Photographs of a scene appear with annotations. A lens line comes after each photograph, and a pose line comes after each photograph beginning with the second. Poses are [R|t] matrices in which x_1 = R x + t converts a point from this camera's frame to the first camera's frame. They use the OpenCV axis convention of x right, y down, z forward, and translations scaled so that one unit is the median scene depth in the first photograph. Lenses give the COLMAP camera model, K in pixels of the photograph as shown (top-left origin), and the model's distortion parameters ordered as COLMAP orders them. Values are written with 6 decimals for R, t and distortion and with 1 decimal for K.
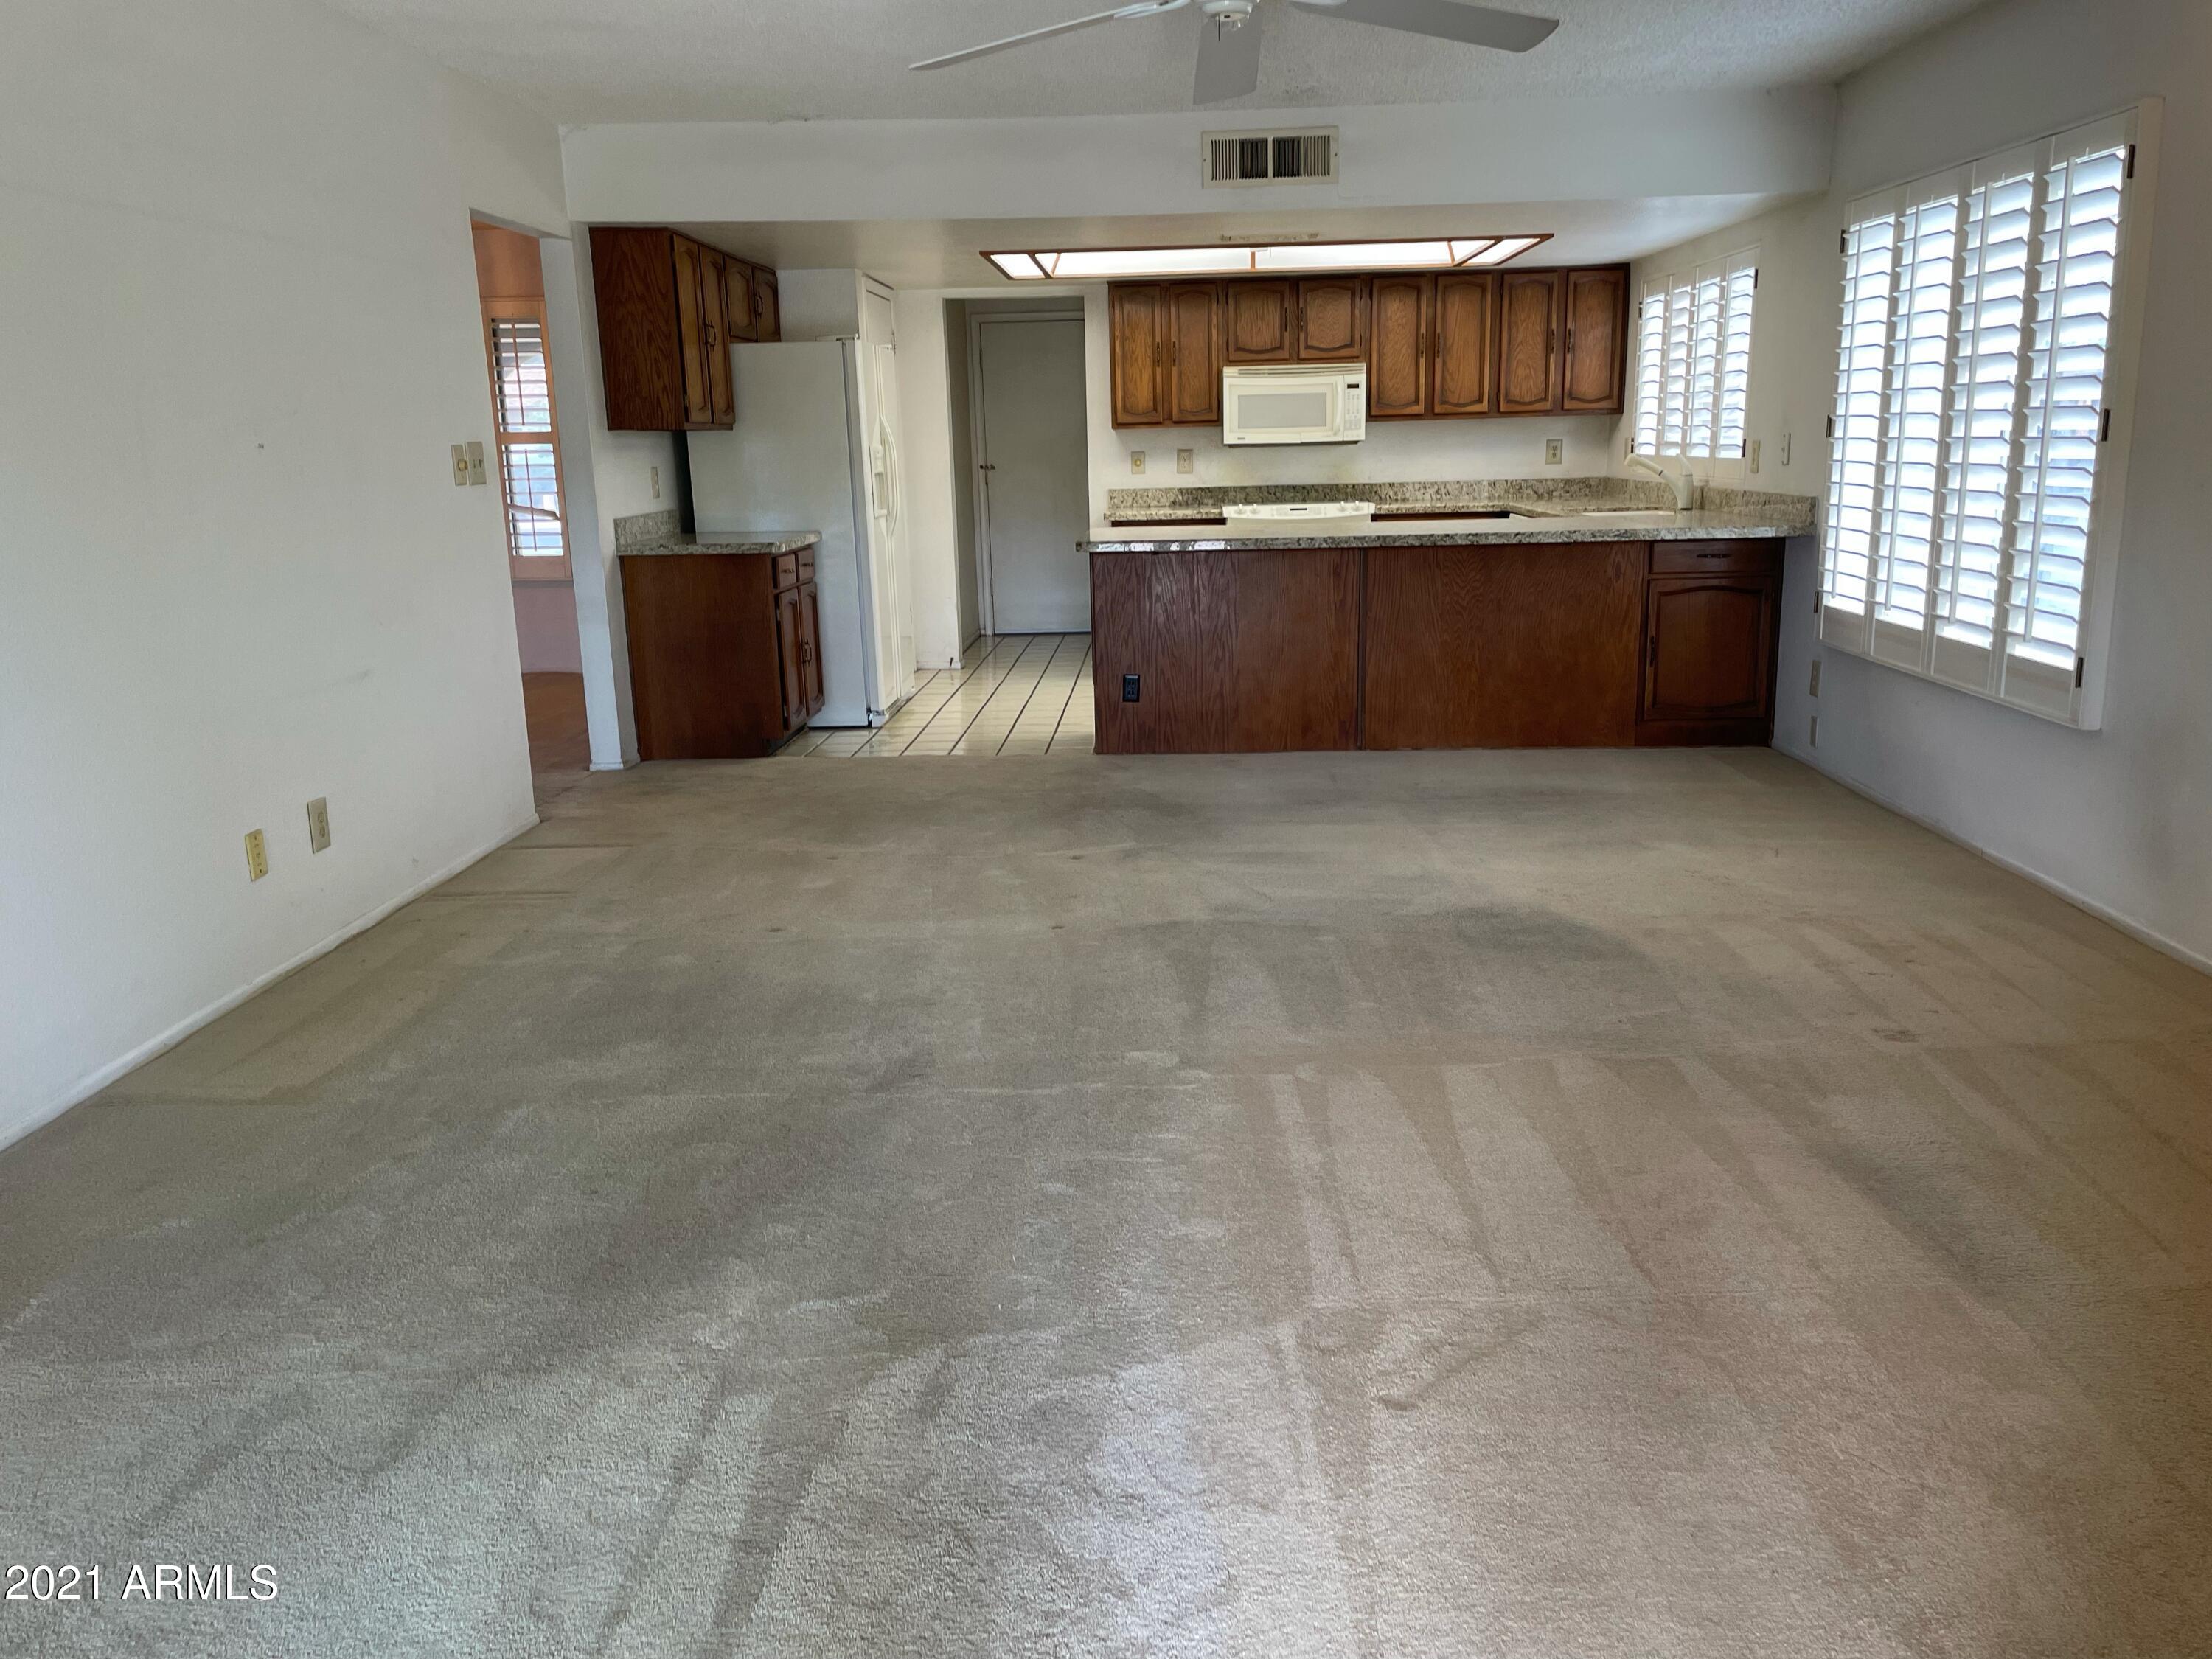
lens RADIAL K [[1664.8, 0, 1106.0], [0, 1664.8, 829.5], [0, 0, 1]] dist [0.072359, -0.089516]
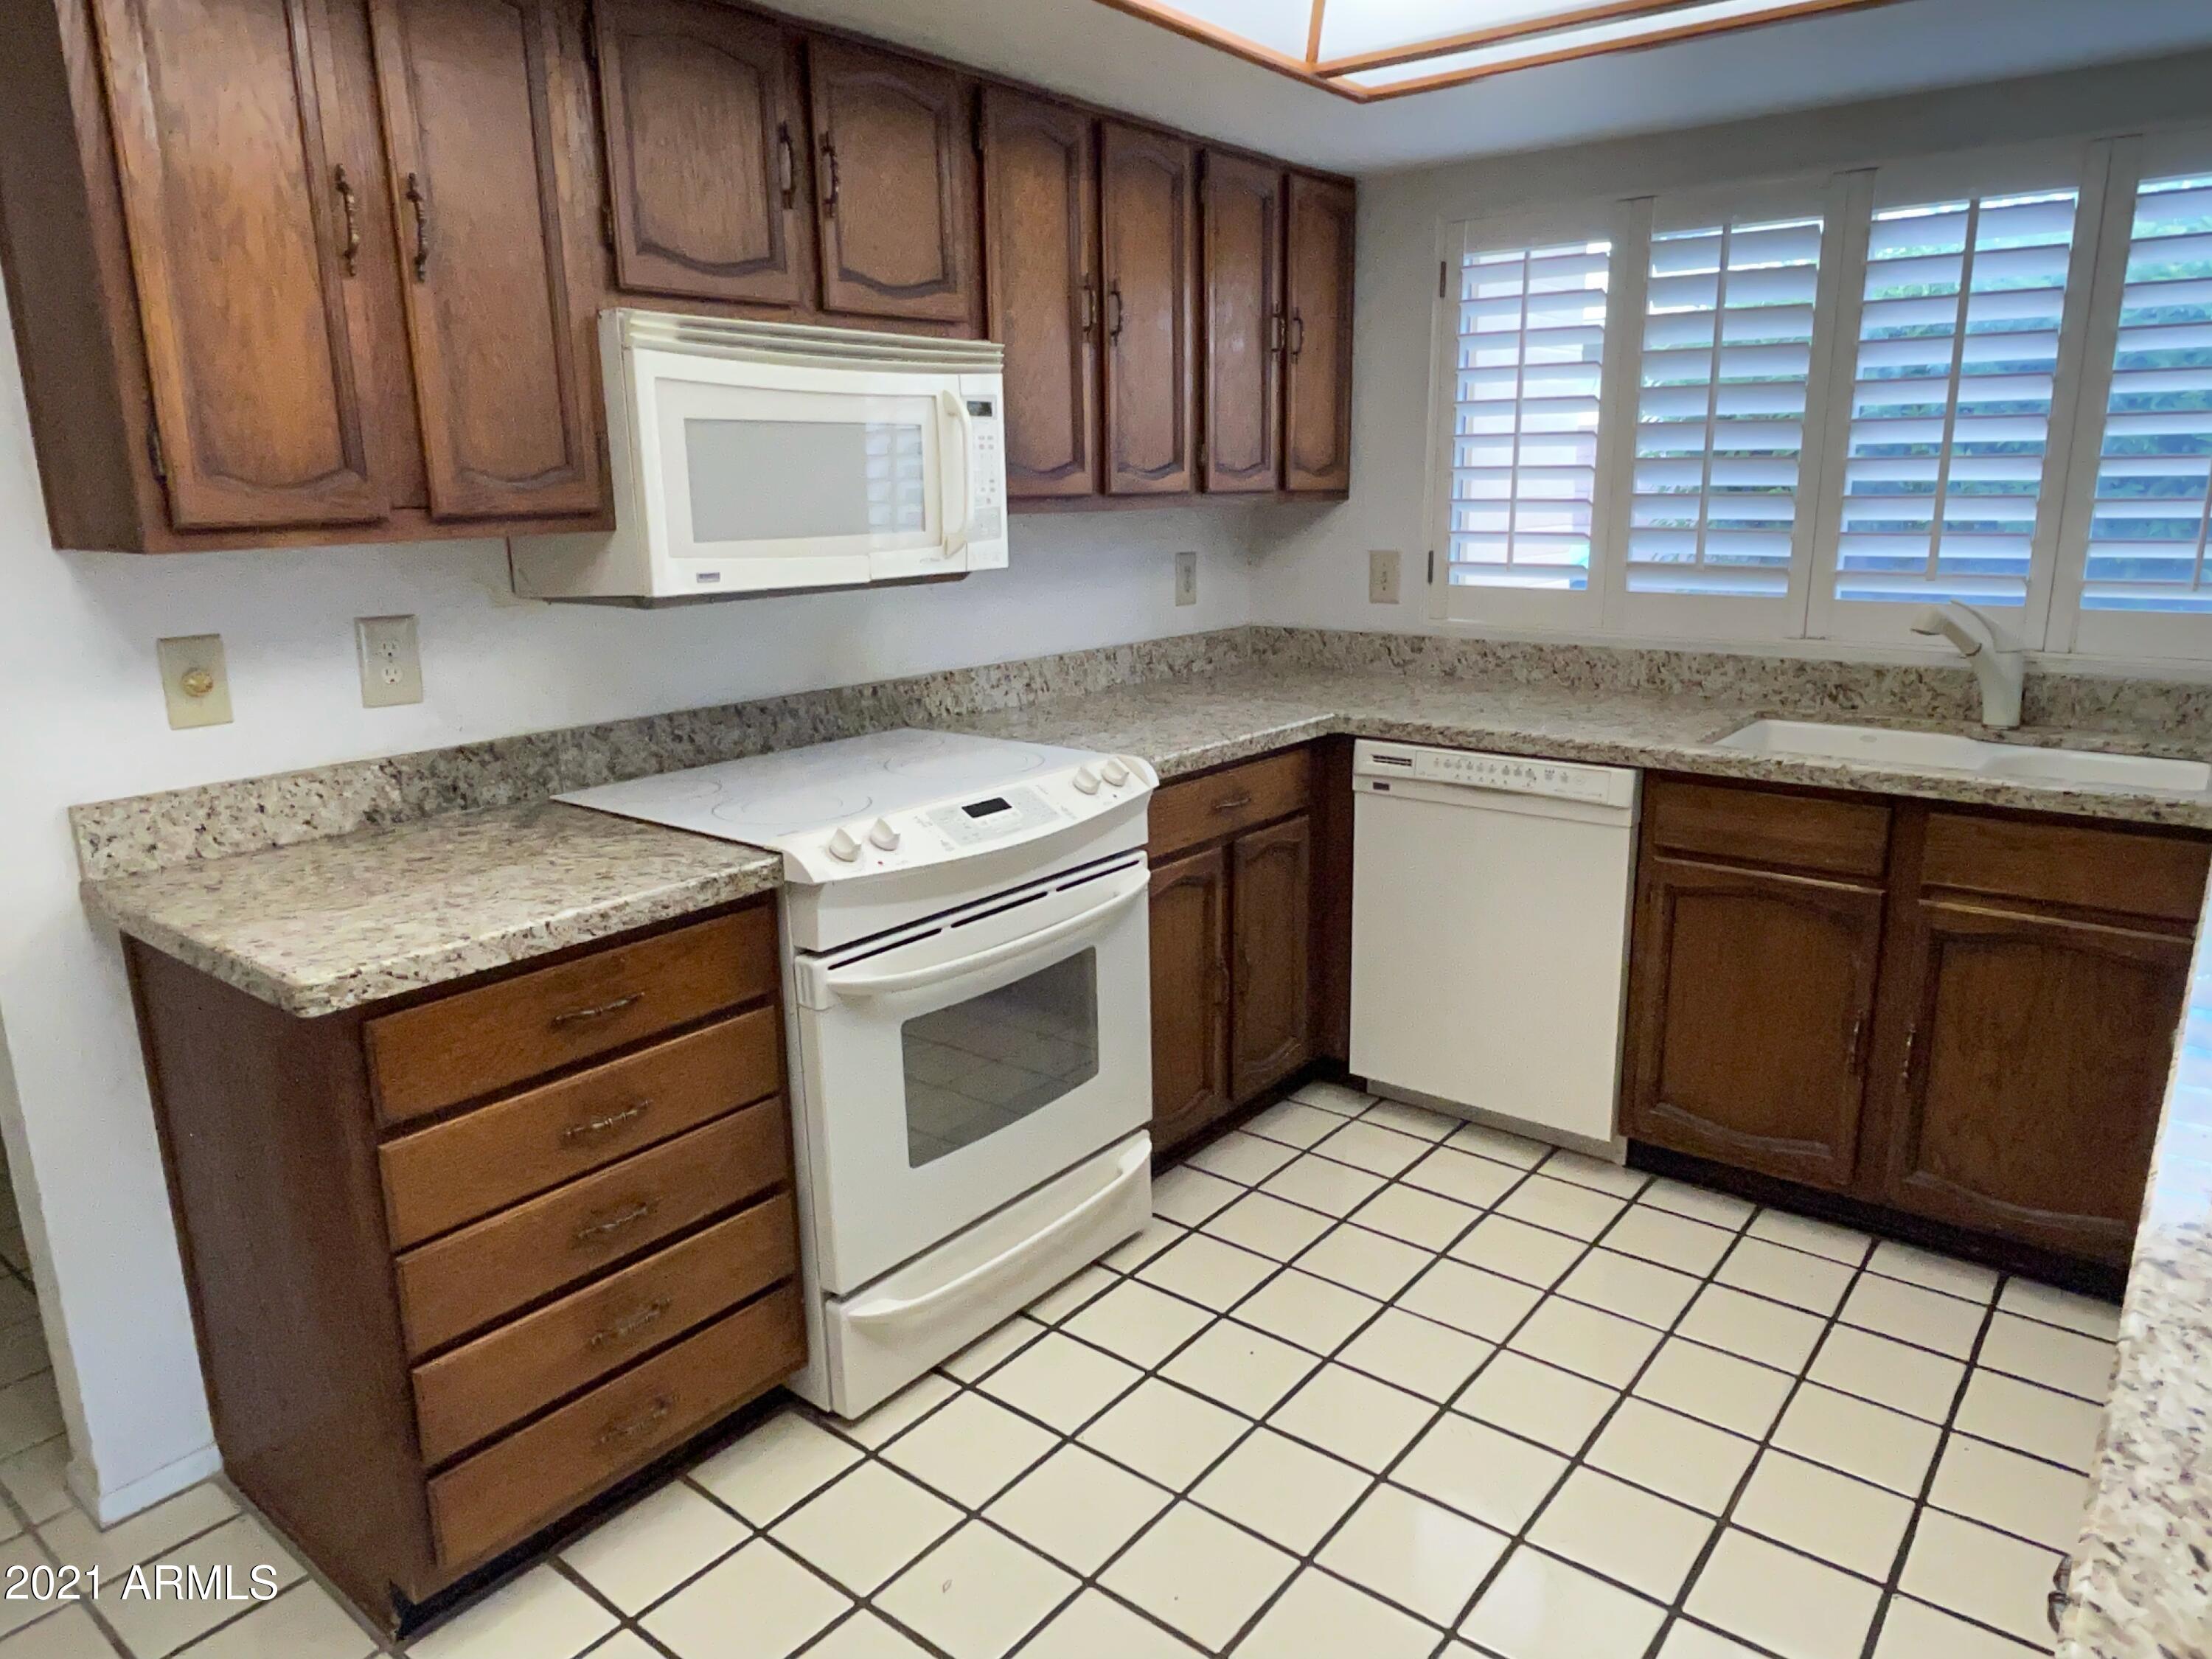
lens RADIAL K [[1436.6, 0, 1106.0], [0, 1436.6, 829.5], [0, 0, 1]] dist [0.002615, -0.001267]
pose [[0.592655, -0.177529, 0.785649, -0.074109], [0.183242, 0.979548, 0.083115, -0.202207], [-0.784336, 0.094705, 0.613064, 0.812774]]
